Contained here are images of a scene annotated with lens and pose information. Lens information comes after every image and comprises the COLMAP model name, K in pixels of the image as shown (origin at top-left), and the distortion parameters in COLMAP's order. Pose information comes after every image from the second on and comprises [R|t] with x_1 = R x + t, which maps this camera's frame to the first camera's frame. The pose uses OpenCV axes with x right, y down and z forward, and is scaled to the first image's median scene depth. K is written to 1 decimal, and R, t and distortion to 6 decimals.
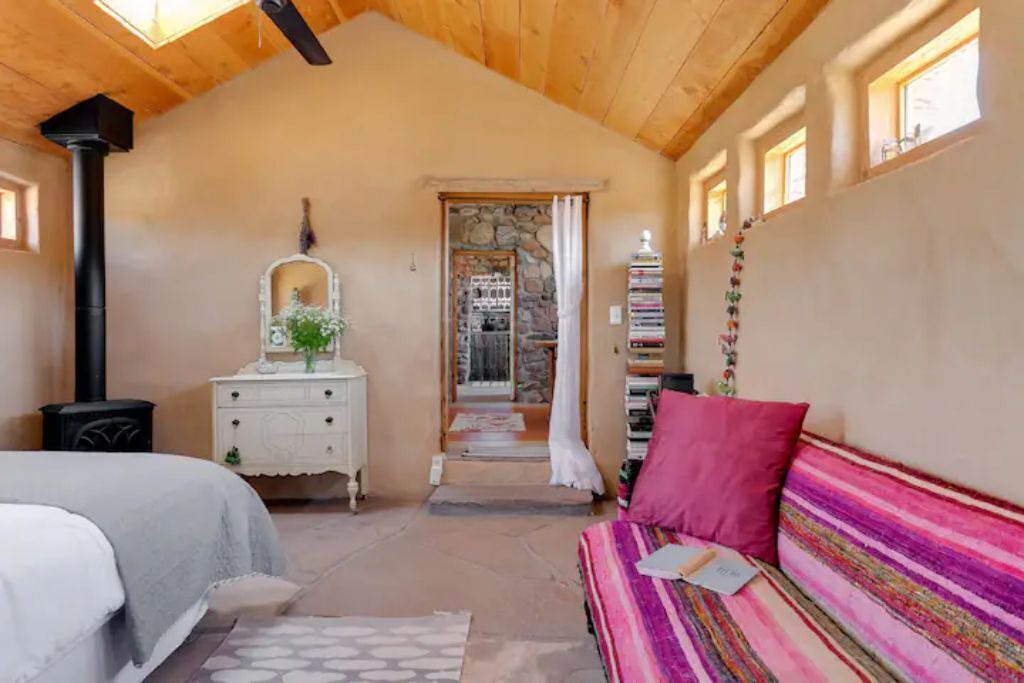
lens RADIAL K [[769.7, 0, 512.5], [0, 769.7, 340.9], [0, 0, 1]] dist [-0.000624, 0.000025]
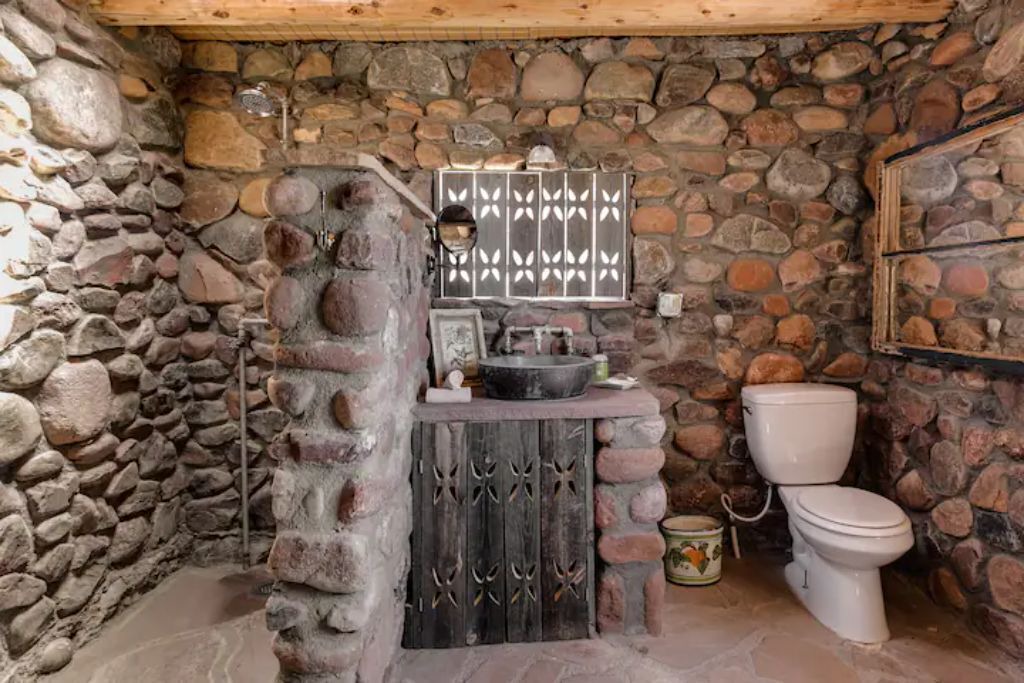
lens RADIAL K [[769.7, 0, 512.7], [0, 769.7, 342.2], [0, 0, 1]] dist [-0.000624, 0.000025]
pose [[0.999617, 0.006529, -0.026895, -0.021794], [-0.005759, 0.999574, 0.028620, -0.033215], [0.027070, -0.028454, 0.999228, 0.753479]]
